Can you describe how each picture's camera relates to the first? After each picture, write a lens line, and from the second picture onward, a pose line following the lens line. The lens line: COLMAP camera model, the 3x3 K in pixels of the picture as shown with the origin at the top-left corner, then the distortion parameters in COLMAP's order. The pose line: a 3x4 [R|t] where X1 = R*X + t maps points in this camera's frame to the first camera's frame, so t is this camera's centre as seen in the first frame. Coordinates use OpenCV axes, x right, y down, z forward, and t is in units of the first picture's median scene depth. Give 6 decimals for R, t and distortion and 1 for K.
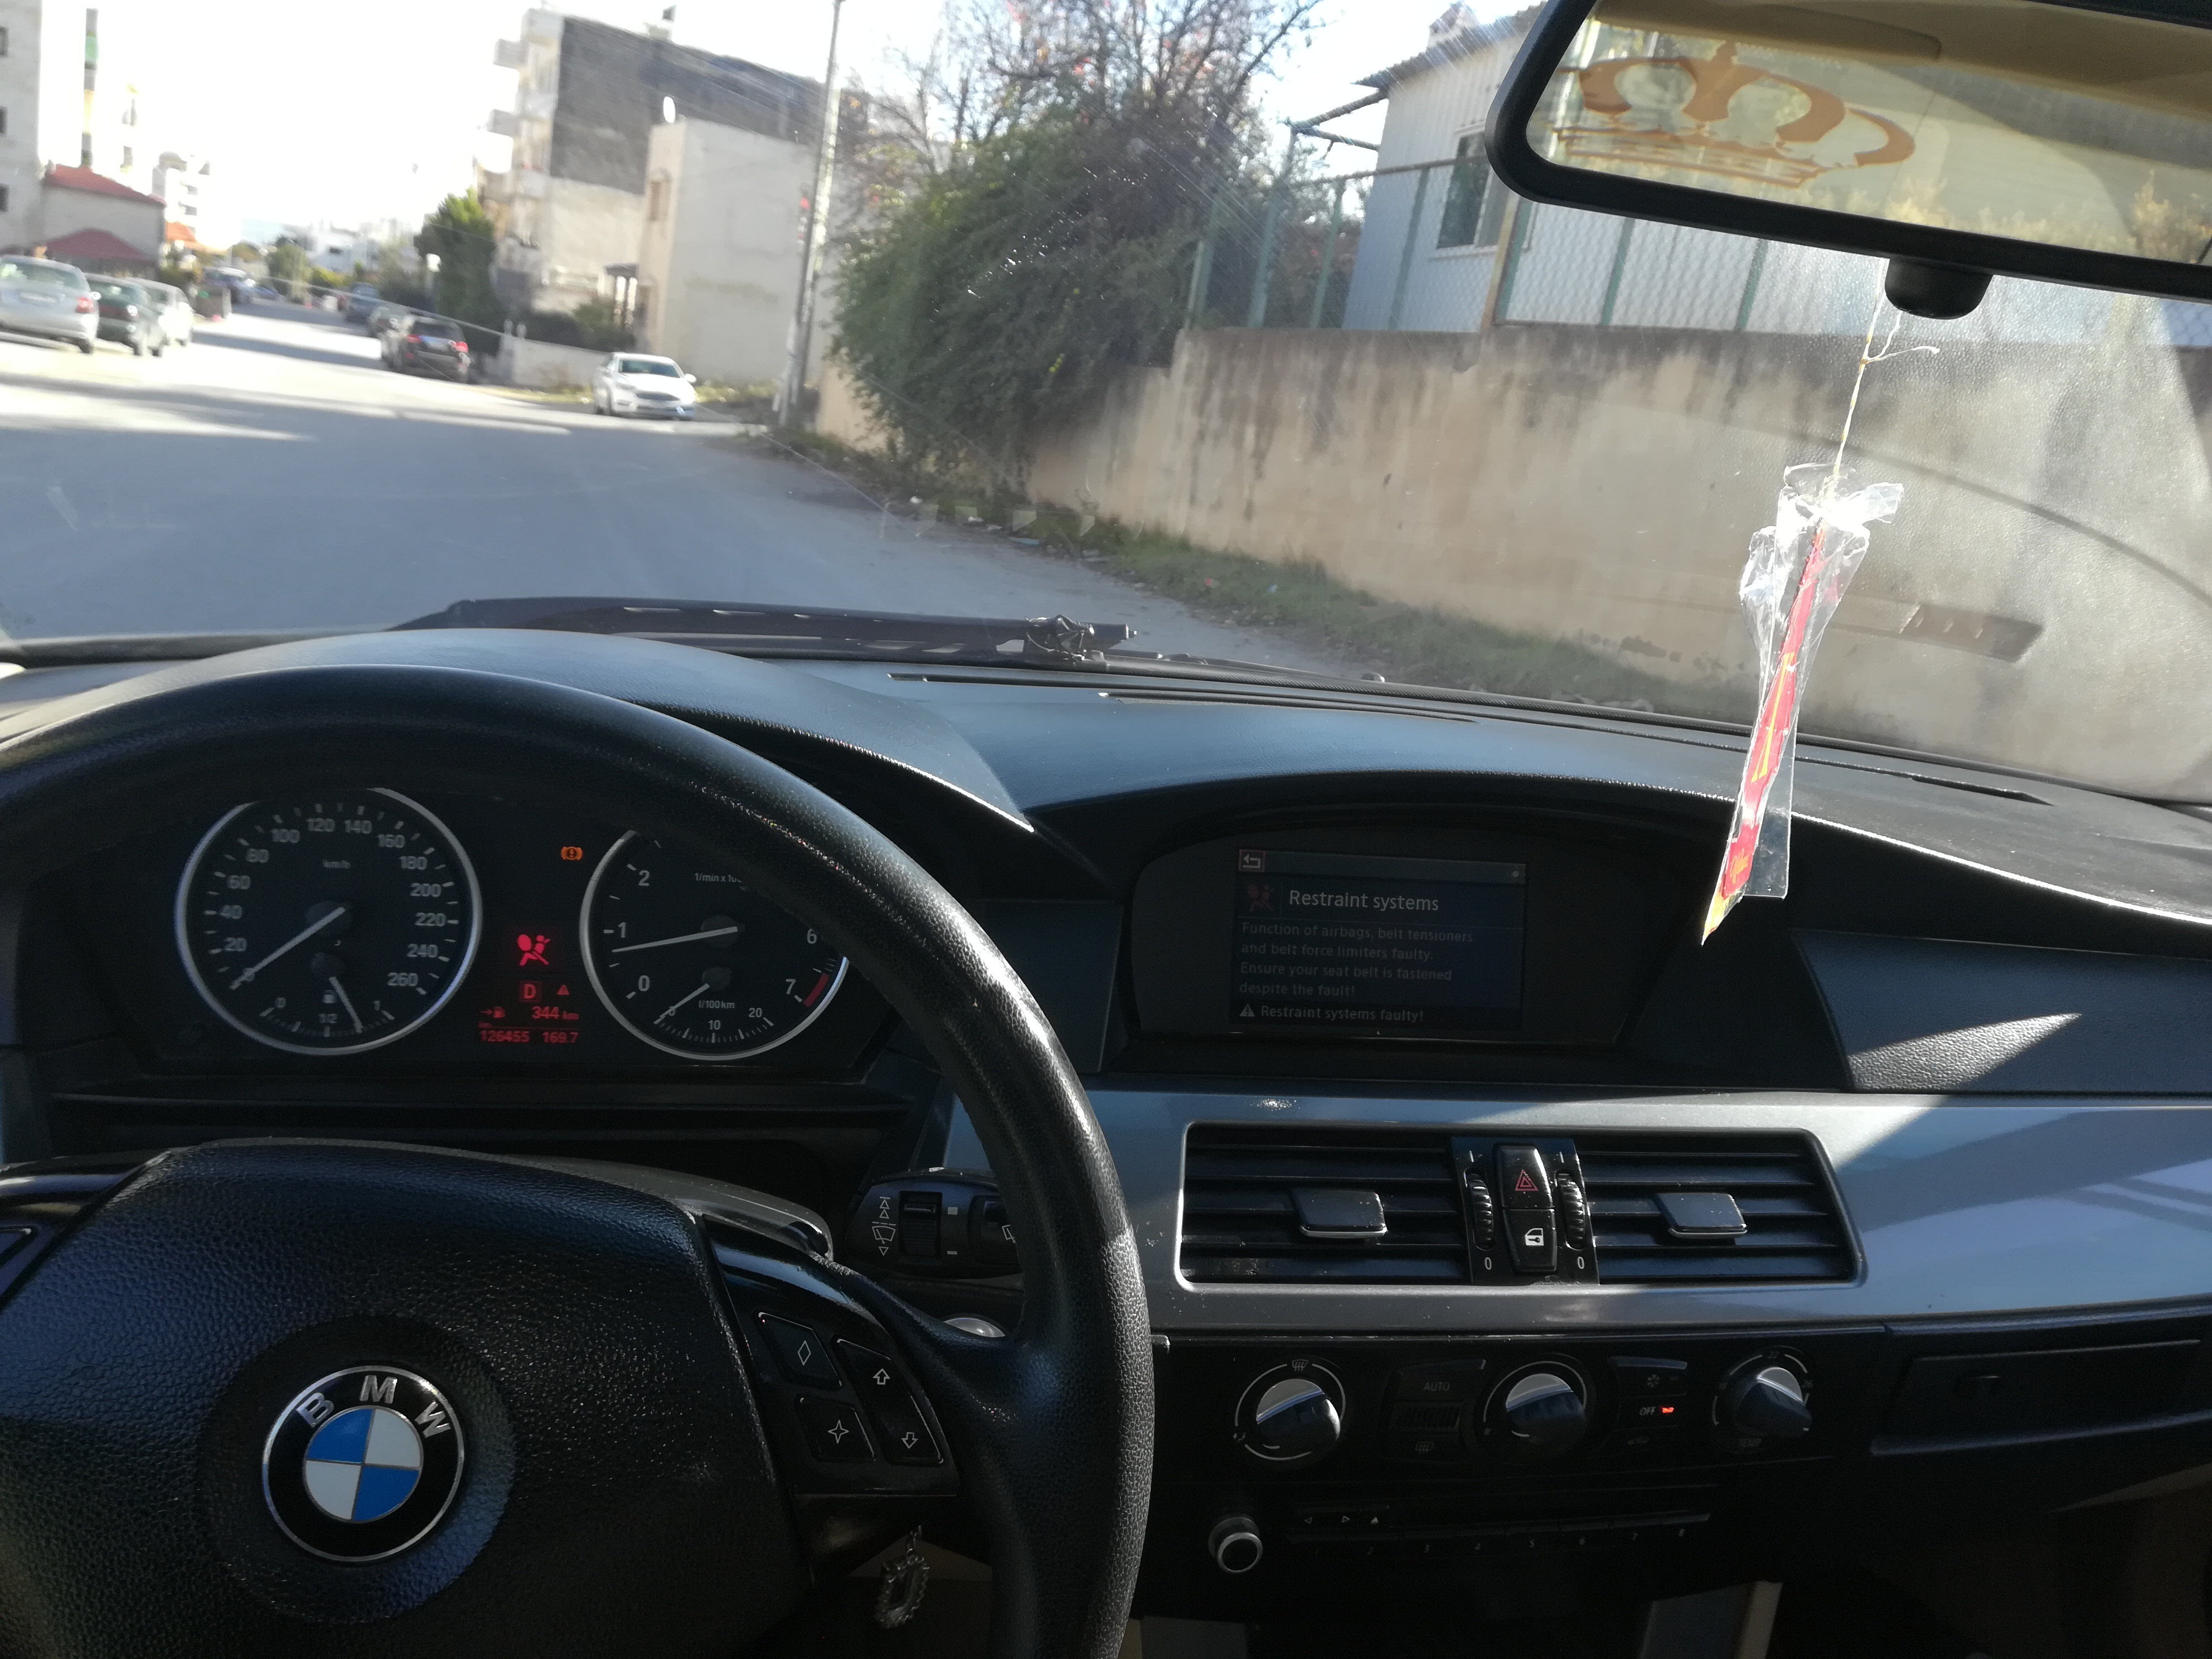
lens RADIAL K [[1774.8, 0, 1074.4], [0, 1774.8, 802.0], [0, 0, 1]] dist [0.008128, 0.002015]
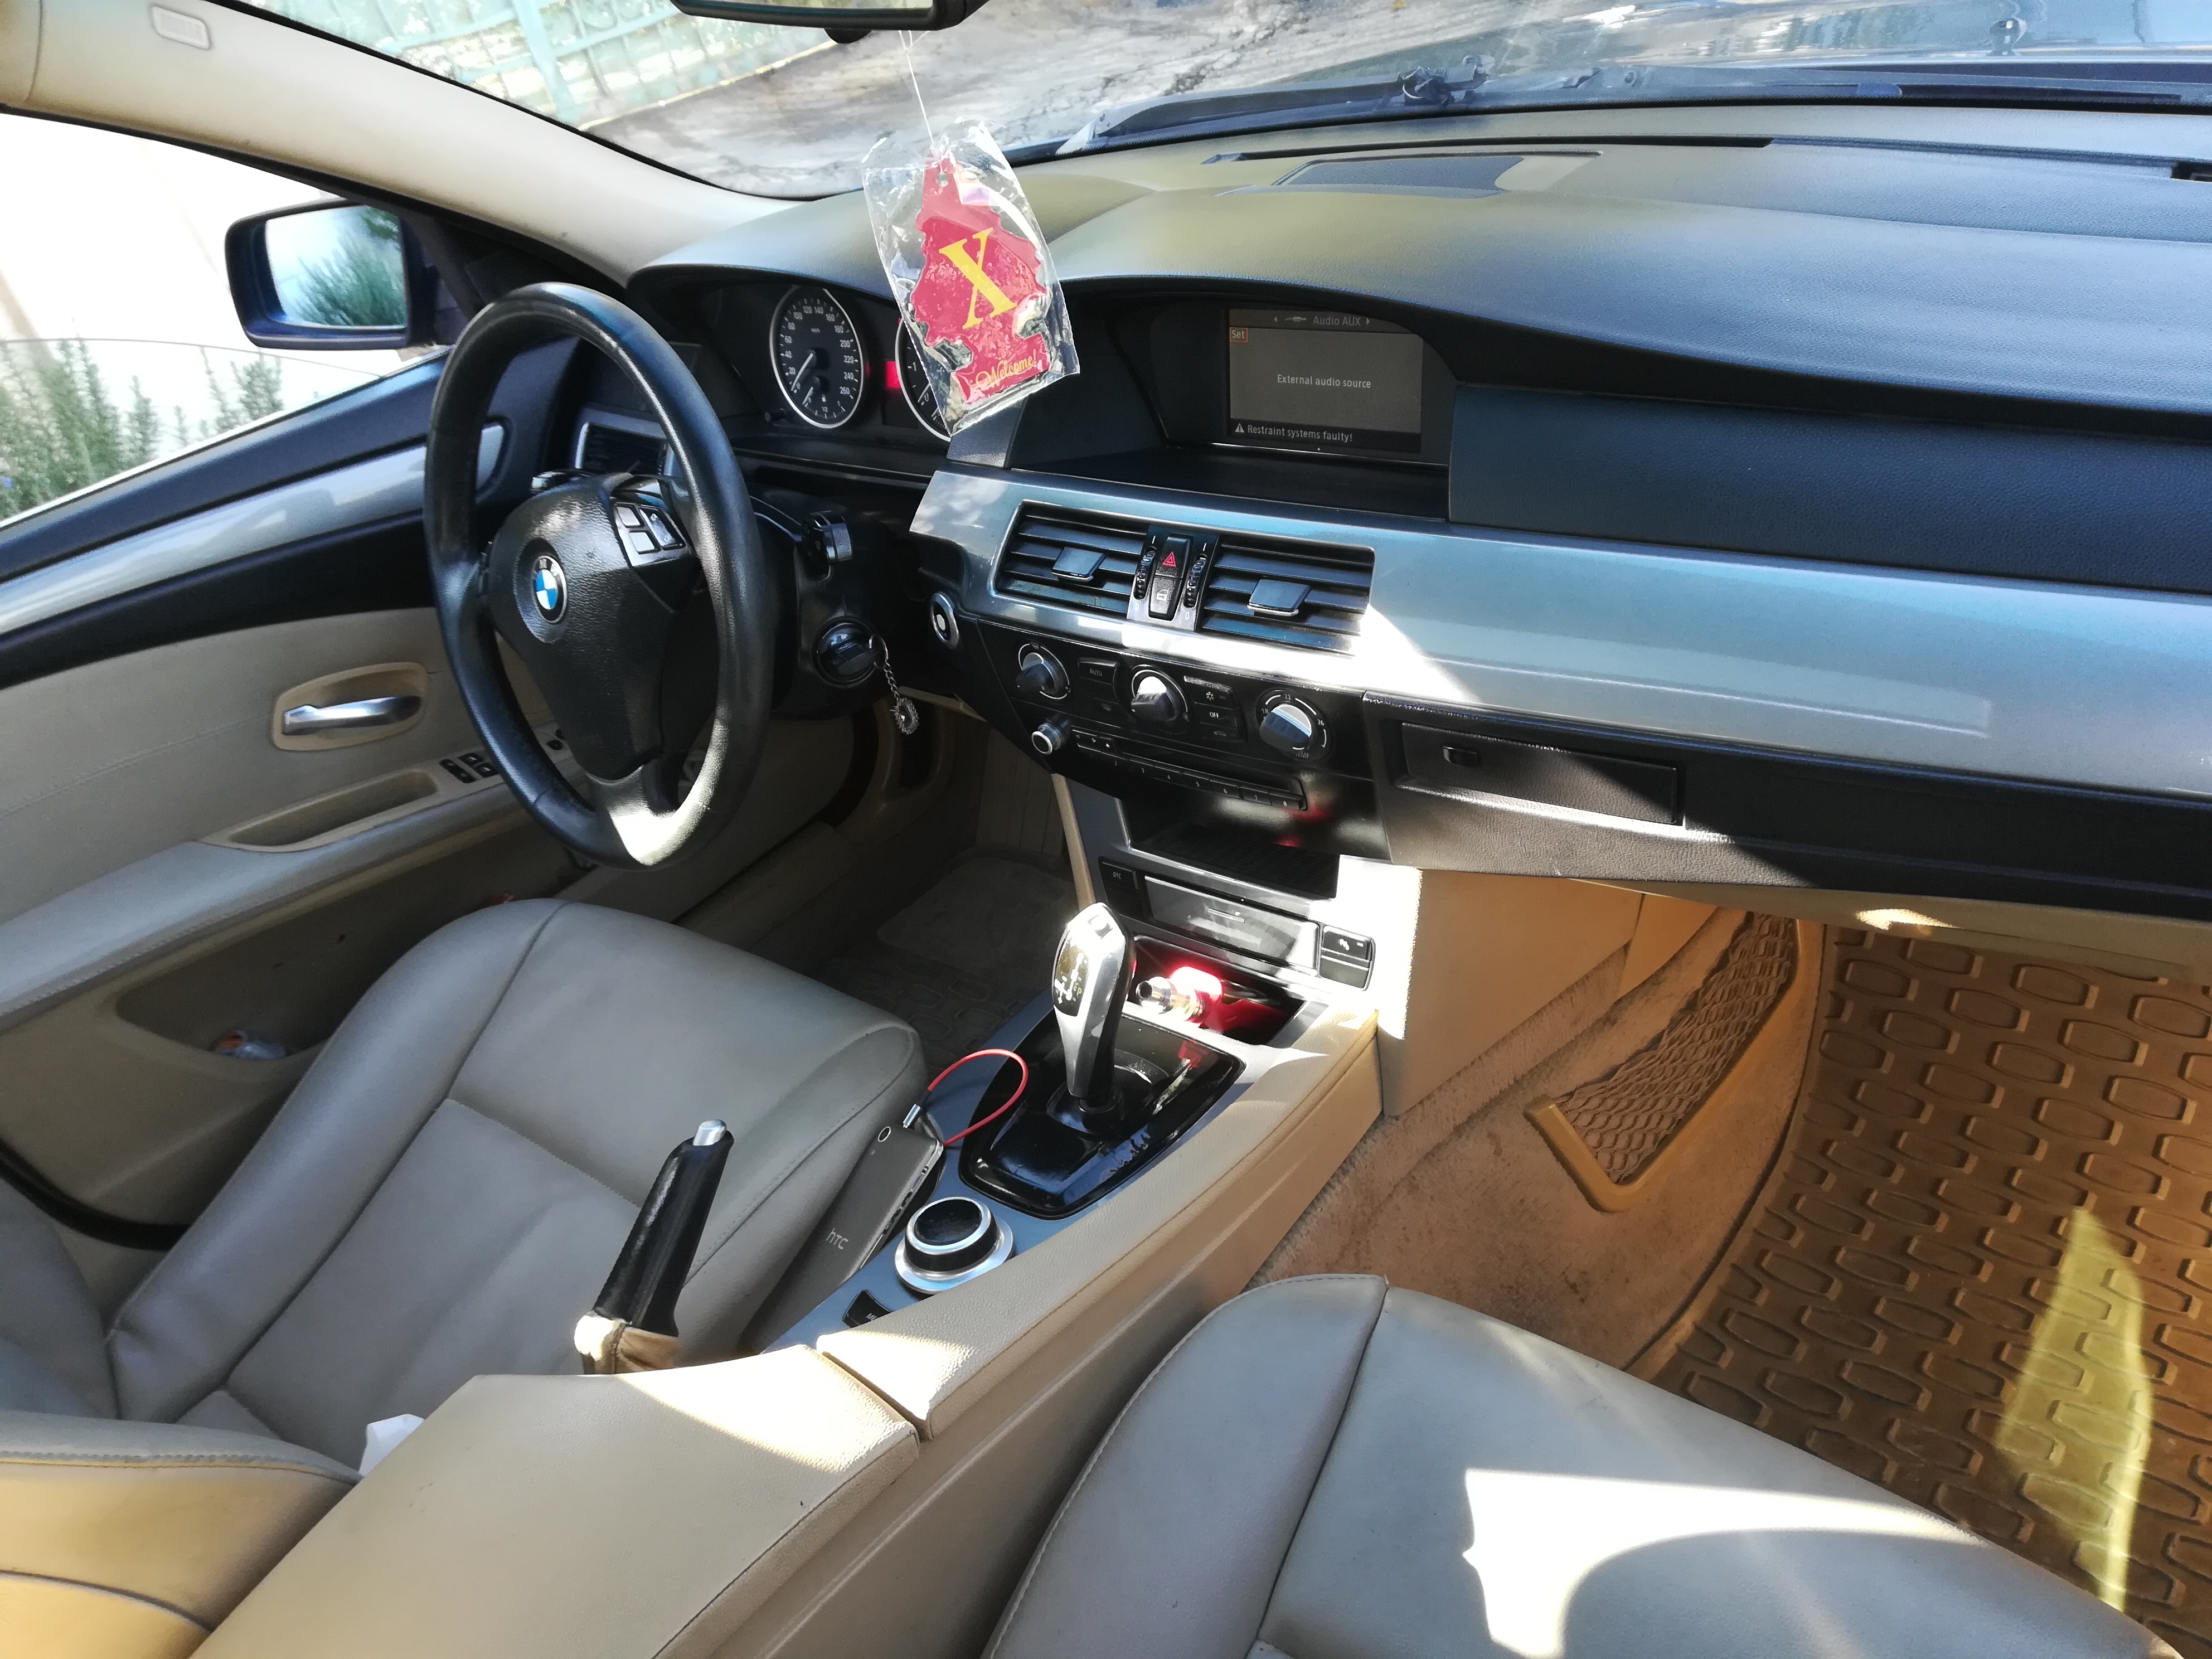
lens RADIAL K [[1759.2, 0, 1106.0], [0, 1759.2, 829.5], [0, 0, 1]] dist [-0.003592, -0.000075]
pose [[0.567787, 0.238790, -0.787780, 1.452146], [0.090896, 0.932962, 0.348309, -0.099709], [0.818142, -0.269371, 0.508019, 0.121278]]
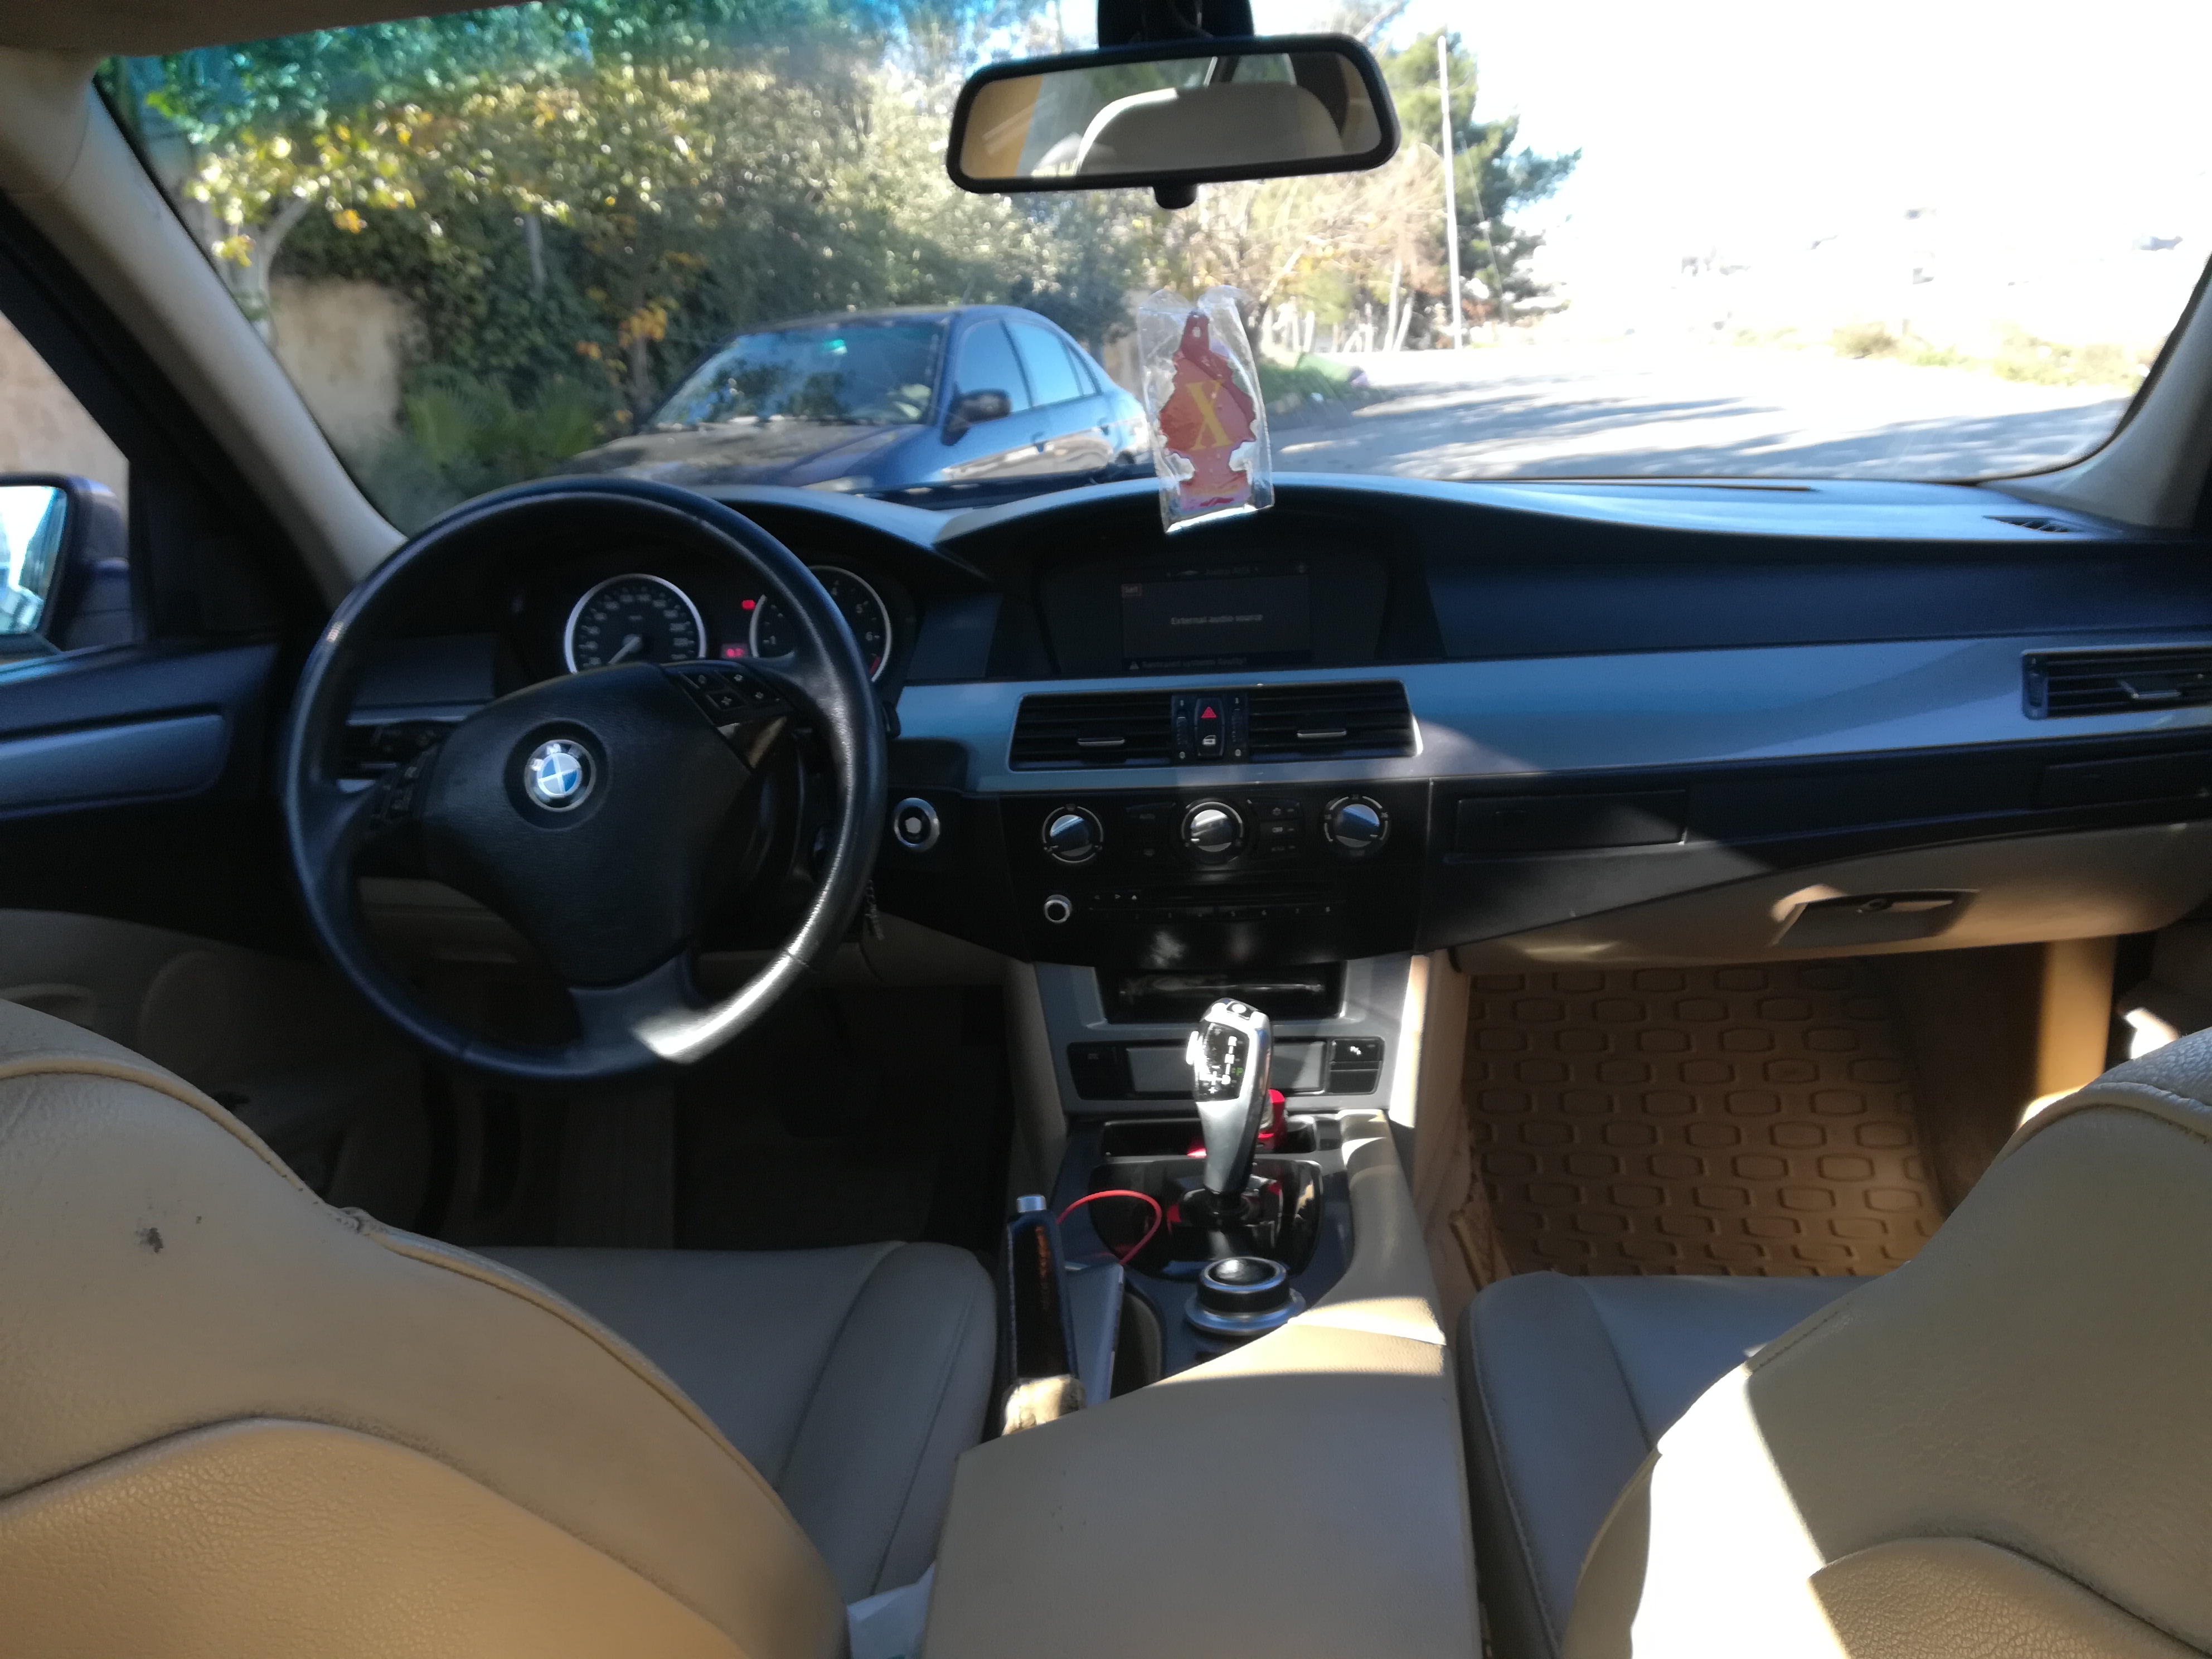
lens RADIAL K [[1759.2, 0, 1106.0], [0, 1759.2, 829.5], [0, 0, 1]] dist [-0.003592, -0.000075]
pose [[0.941078, -0.077834, -0.329110, 0.724710], [0.084805, 0.996374, 0.006855, 0.306457], [0.327383, -0.034361, 0.944267, -0.714784]]
